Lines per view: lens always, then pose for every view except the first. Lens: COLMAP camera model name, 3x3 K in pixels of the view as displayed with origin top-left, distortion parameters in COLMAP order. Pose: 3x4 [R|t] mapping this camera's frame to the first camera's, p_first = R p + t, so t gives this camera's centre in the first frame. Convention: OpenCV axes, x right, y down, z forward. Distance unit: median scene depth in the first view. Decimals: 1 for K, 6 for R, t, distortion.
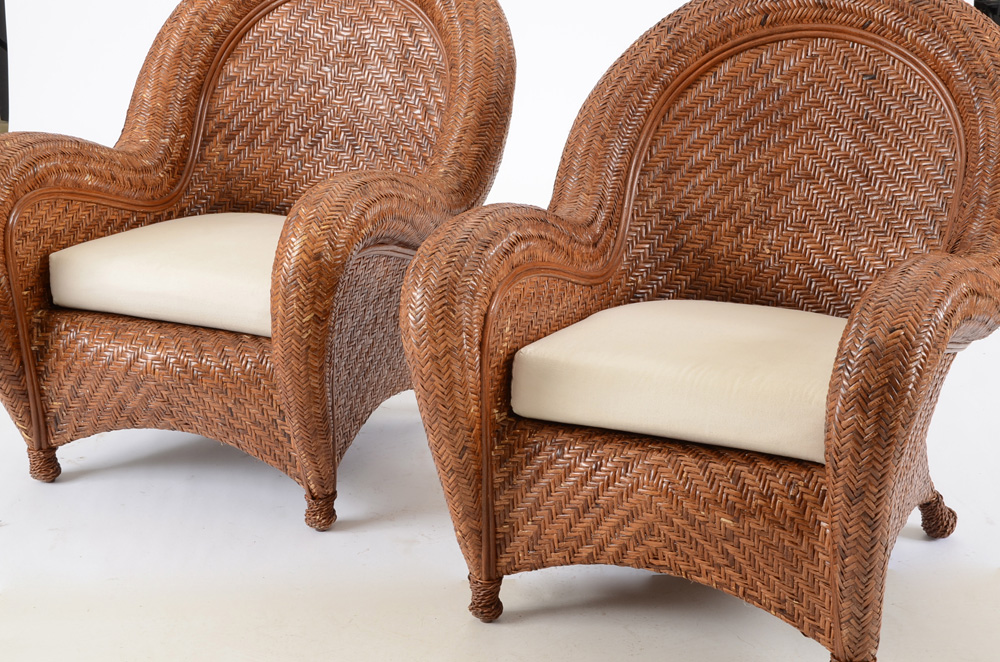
lens RADIAL K [[1894.2, 0, 497.5], [0, 1894.2, 336.2], [0, 0, 1]] dist [0.369743, 0.000000]
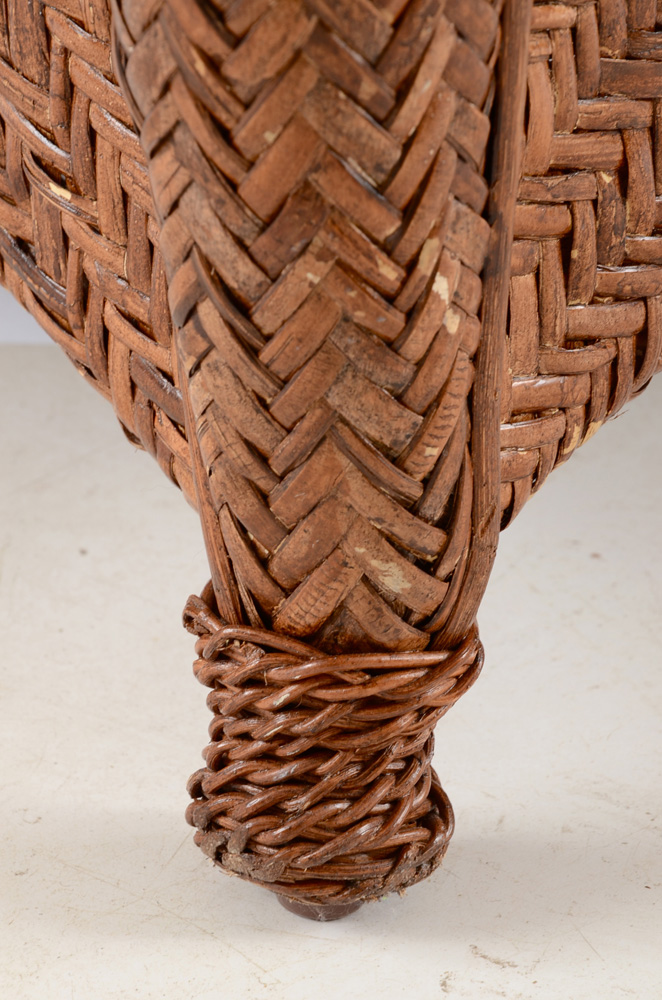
lens RADIAL K [[3818.6, 0, 328.1], [0, 3818.6, 502.4], [0, 0, 1]] dist [1.022303, 0.000000]
pose [[0.921406, 0.200677, -0.332776, 0.251548], [-0.174585, 0.978825, 0.106869, 0.113305], [0.347176, -0.040372, 0.936931, 0.649359]]
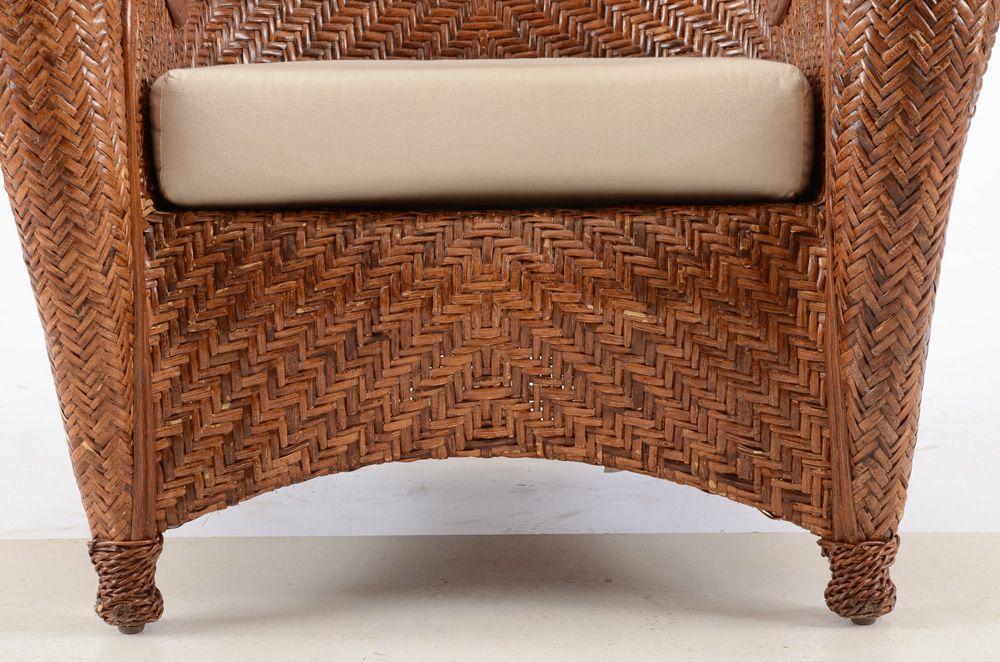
lens RADIAL K [[3371.0, 0, 495.3], [0, 3371.0, 347.0], [0, 0, 1]] dist [0.952172, 0.000000]
pose [[0.902535, -0.085561, 0.422030, -0.288985], [0.139753, 0.985212, -0.099131, 0.174726], [-0.407307, 0.148450, 0.901146, 0.133212]]
